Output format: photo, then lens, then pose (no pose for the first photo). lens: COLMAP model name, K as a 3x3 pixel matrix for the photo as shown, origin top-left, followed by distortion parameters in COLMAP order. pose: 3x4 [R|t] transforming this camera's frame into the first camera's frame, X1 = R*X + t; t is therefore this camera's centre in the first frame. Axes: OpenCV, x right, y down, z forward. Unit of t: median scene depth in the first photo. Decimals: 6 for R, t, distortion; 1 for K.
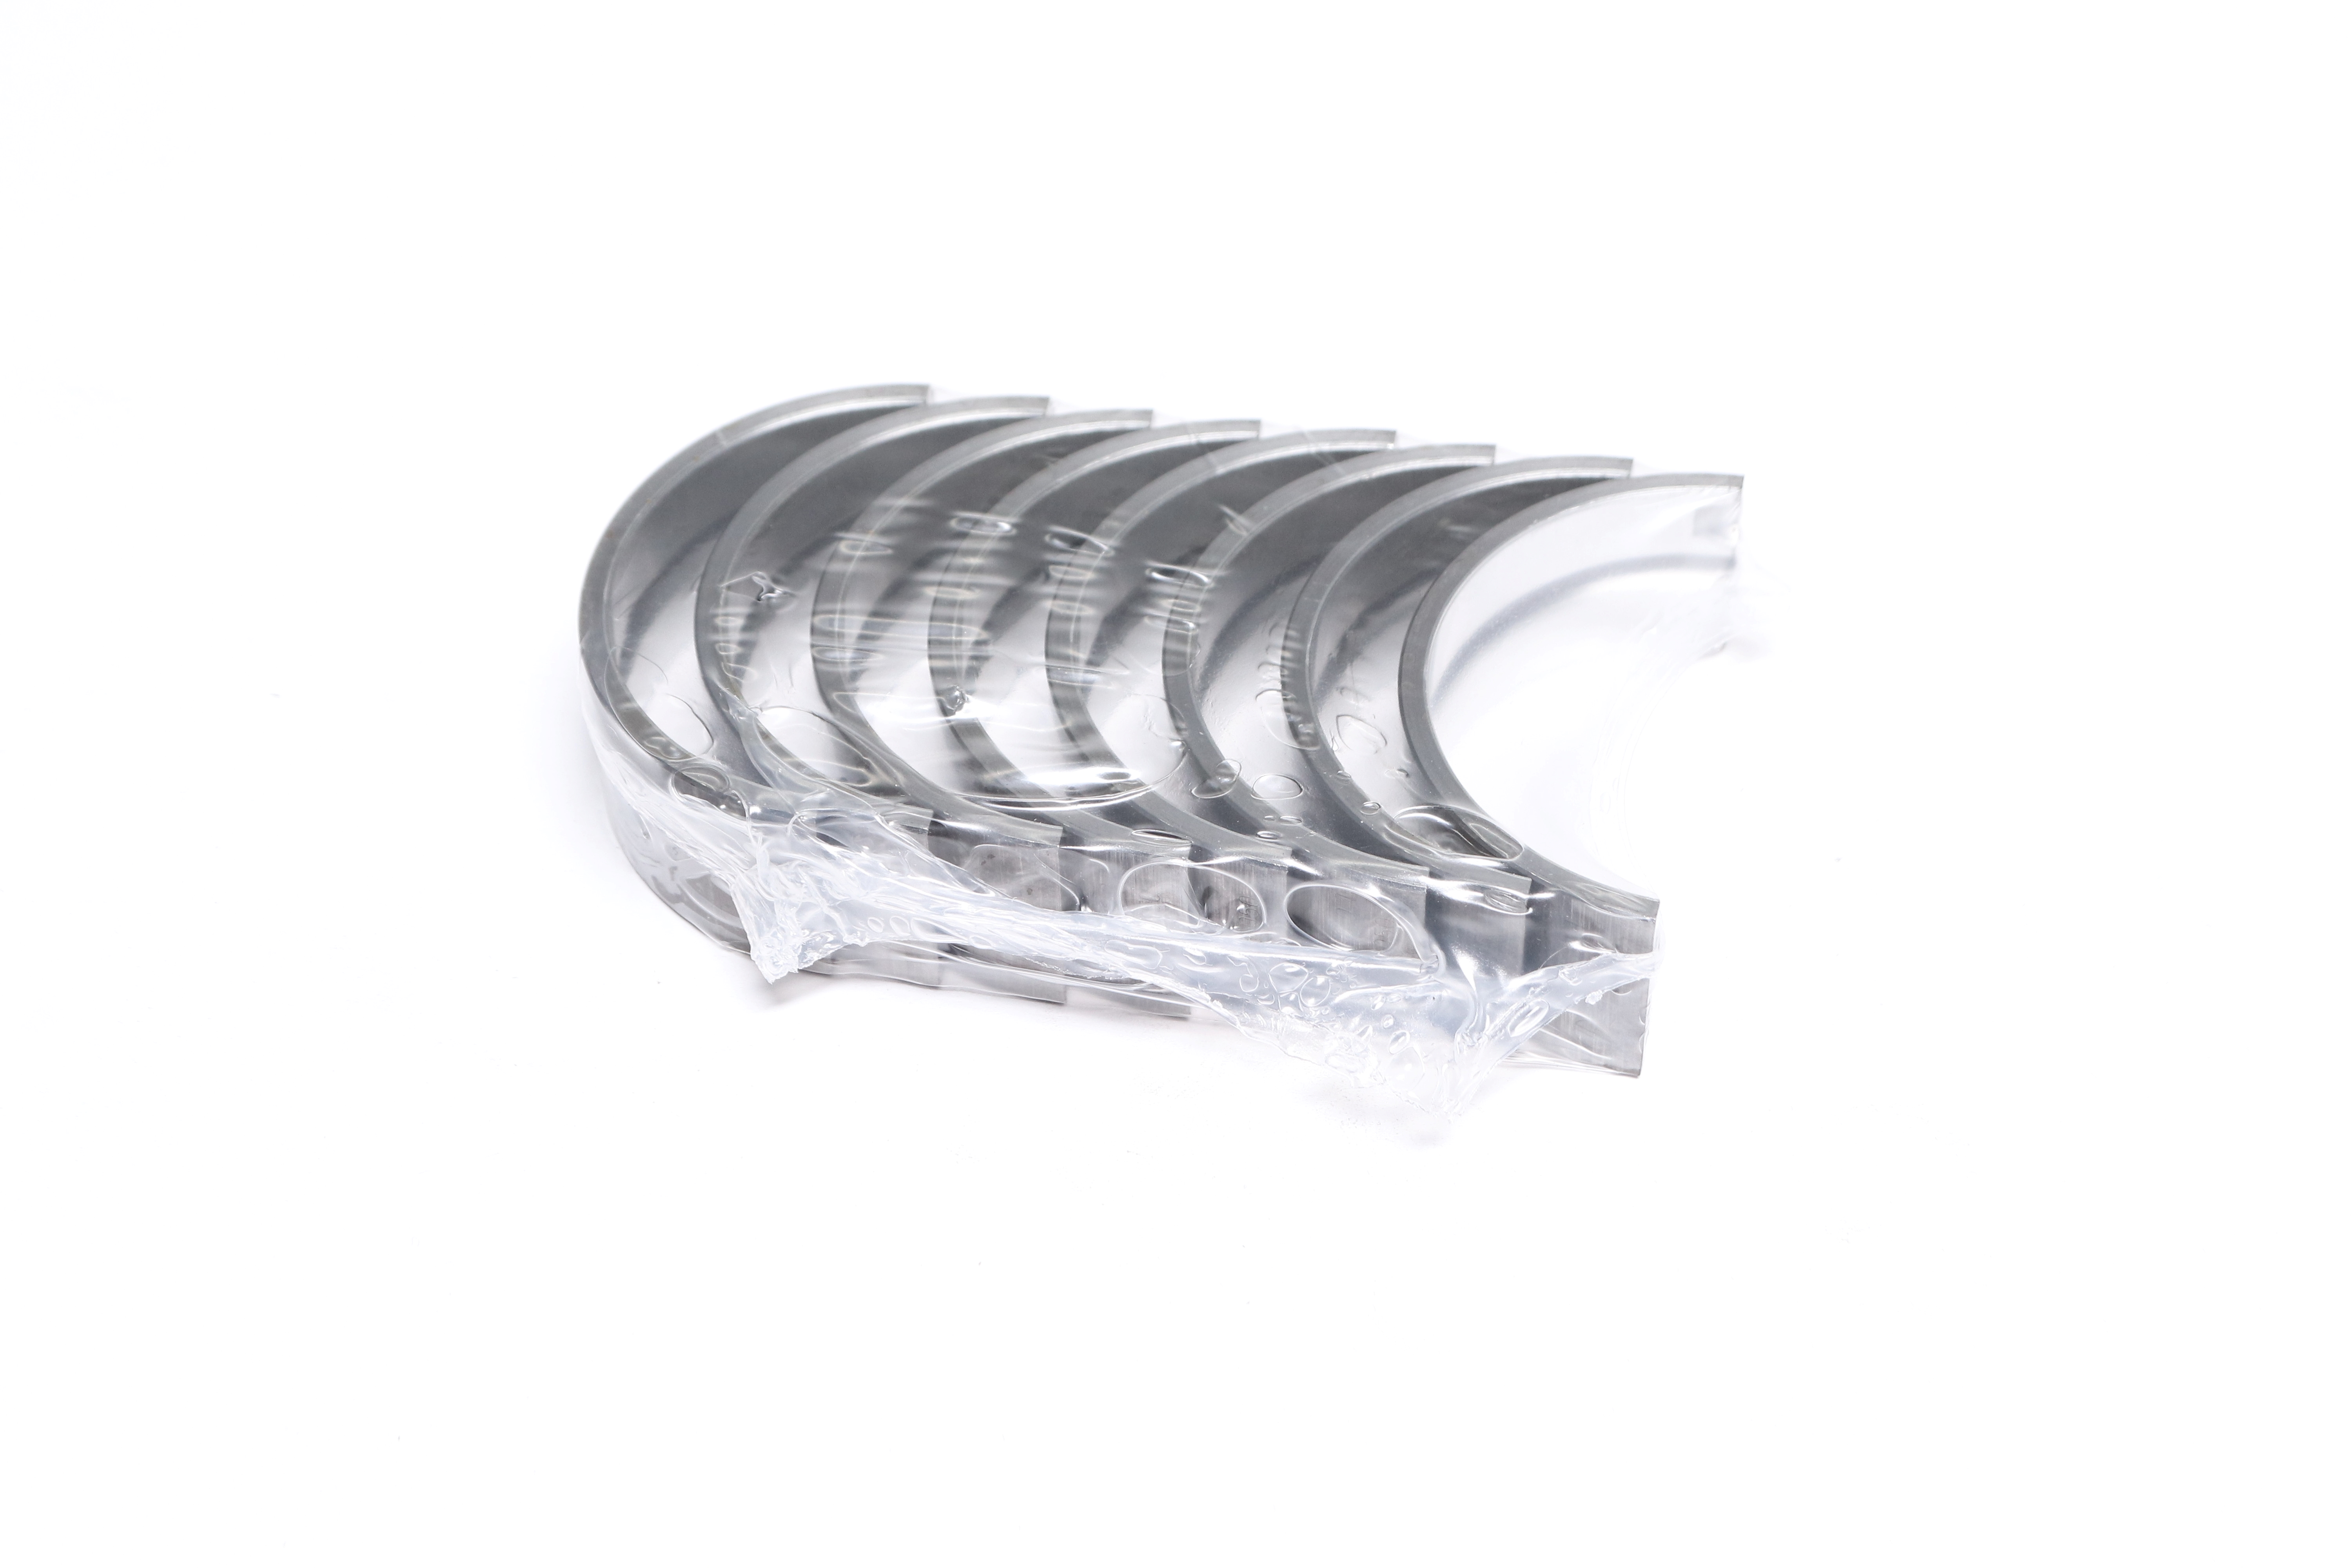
lens RADIAL K [[4692.7, 0, 1176.5], [0, 4692.7, 782.1], [0, 0, 1]] dist [-0.008079, 0.000000]
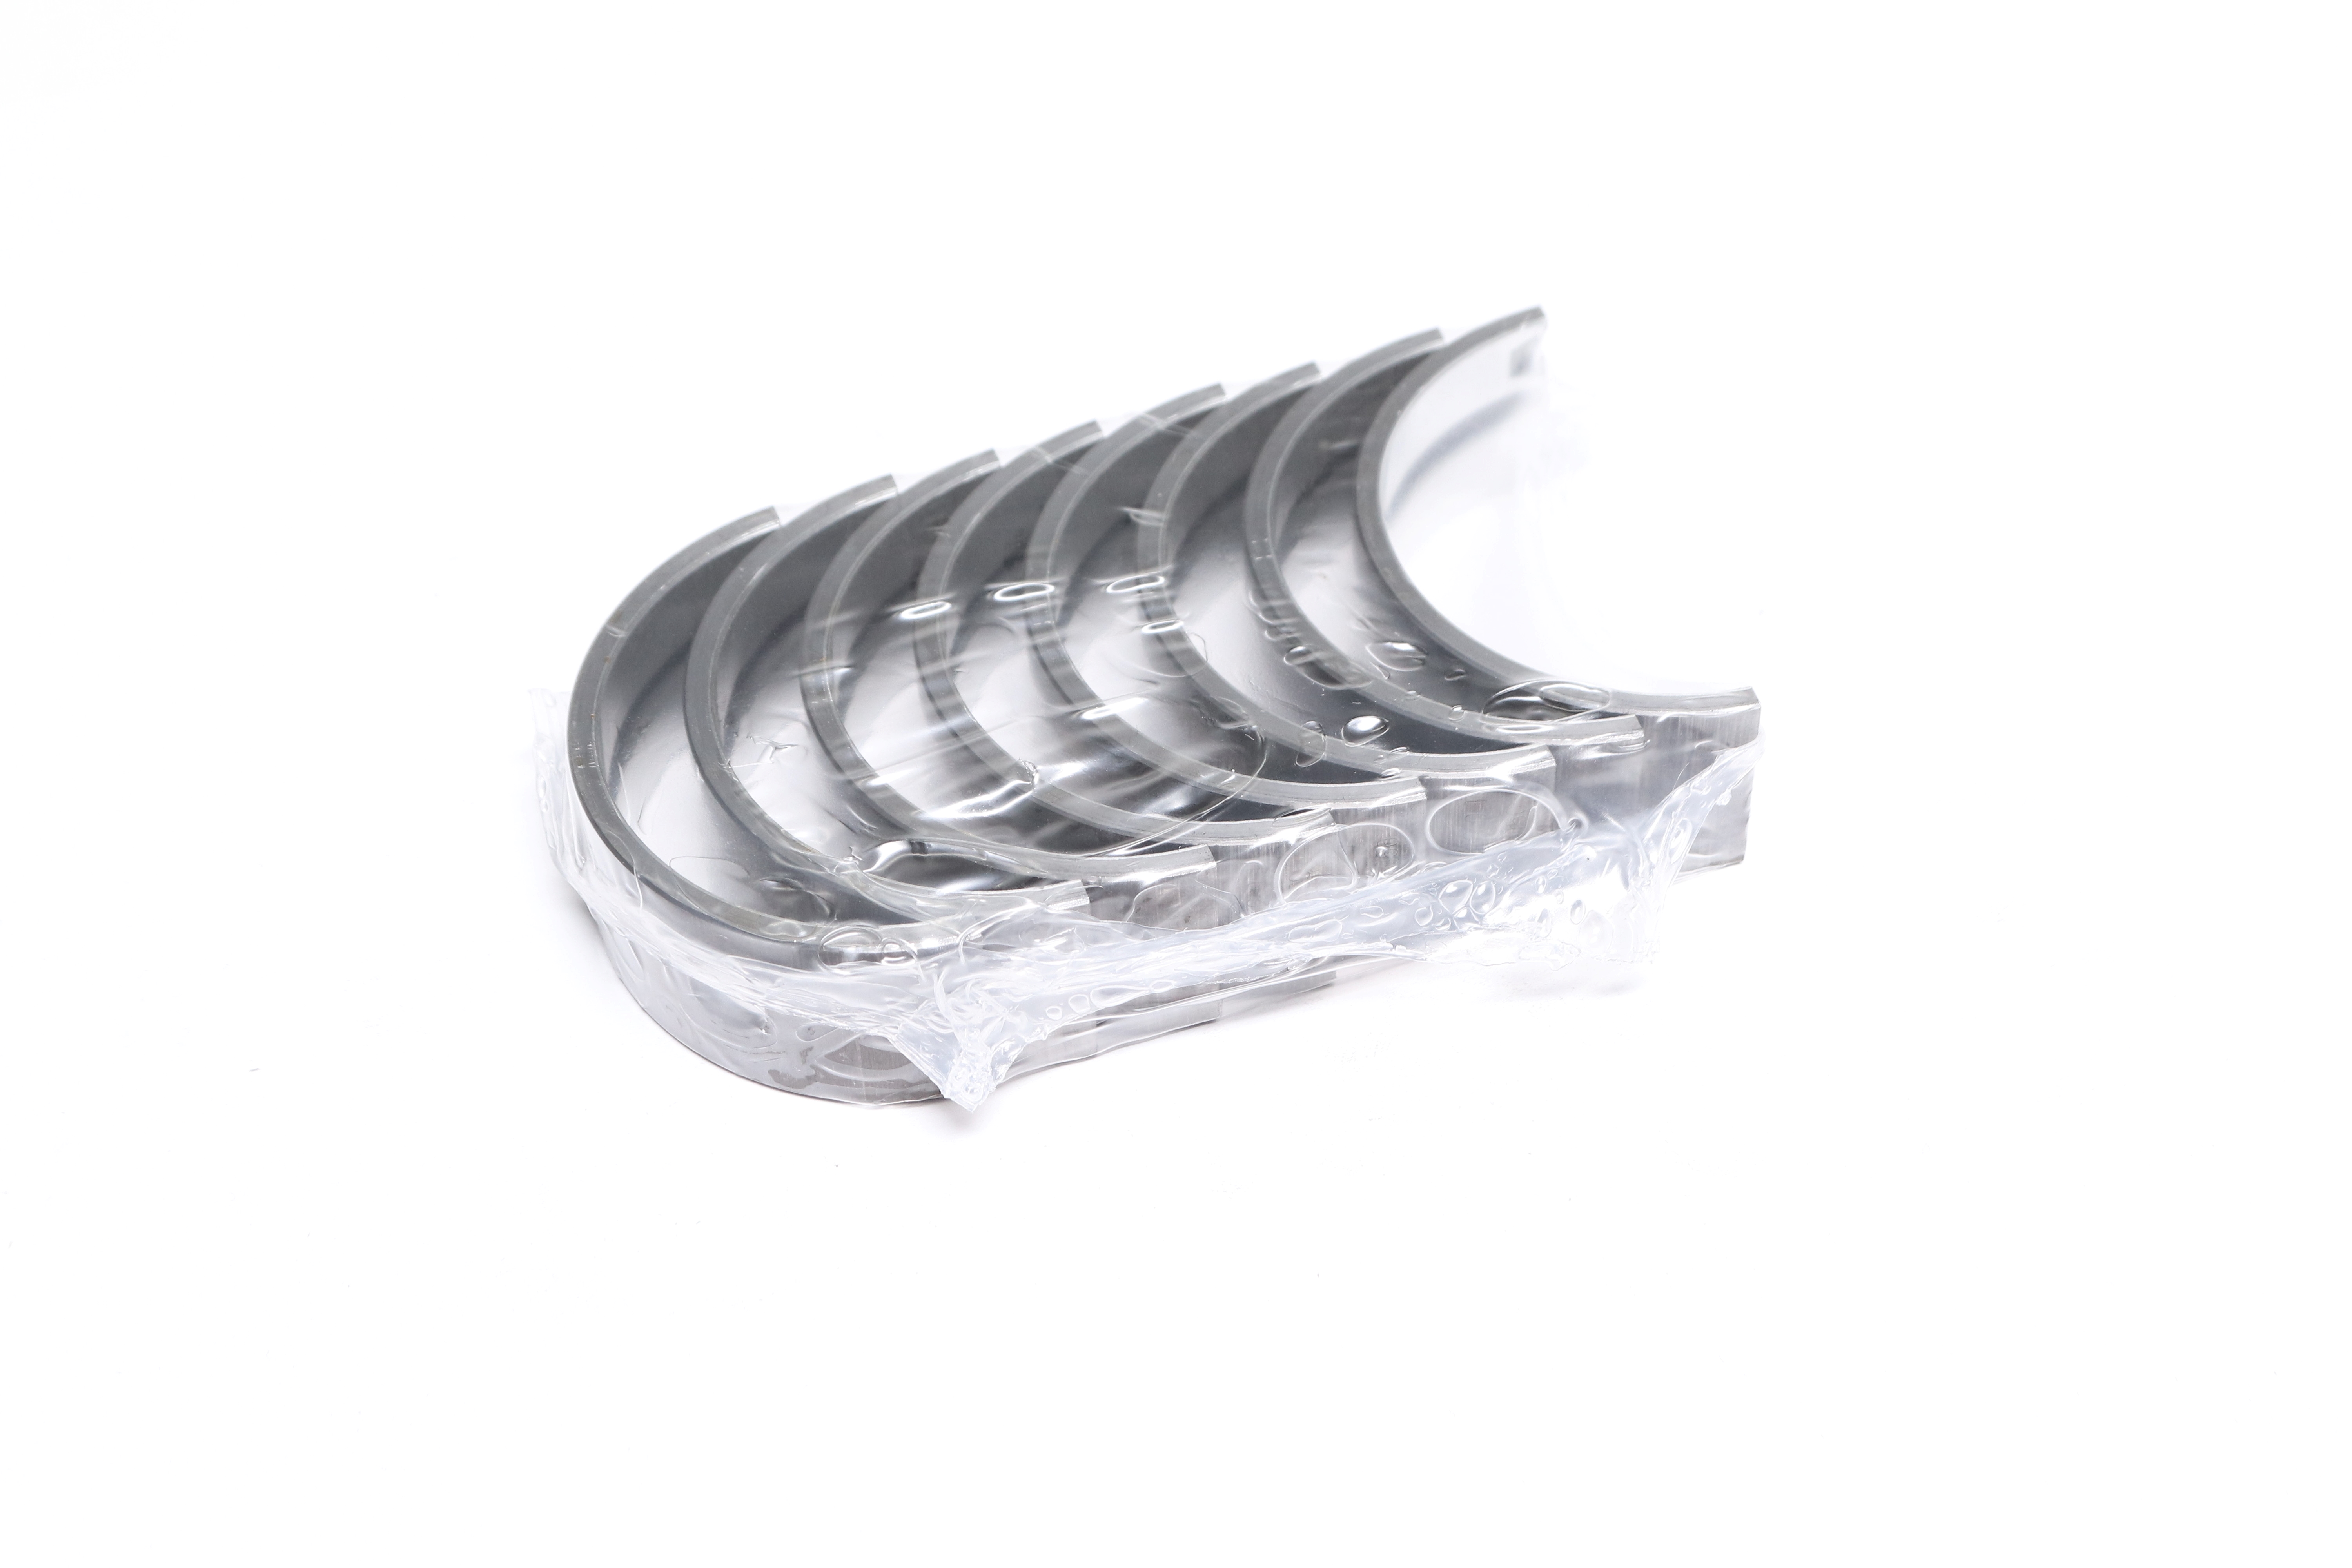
lens RADIAL K [[4692.7, 0, 1176.6], [0, 4692.7, 785.9], [0, 0, 1]] dist [-0.008079, 0.000000]
pose [[0.854110, -0.371402, 0.364084, -0.379369], [0.373261, 0.925218, 0.068178, -0.070387], [-0.362178, 0.077666, 0.928867, 0.076009]]
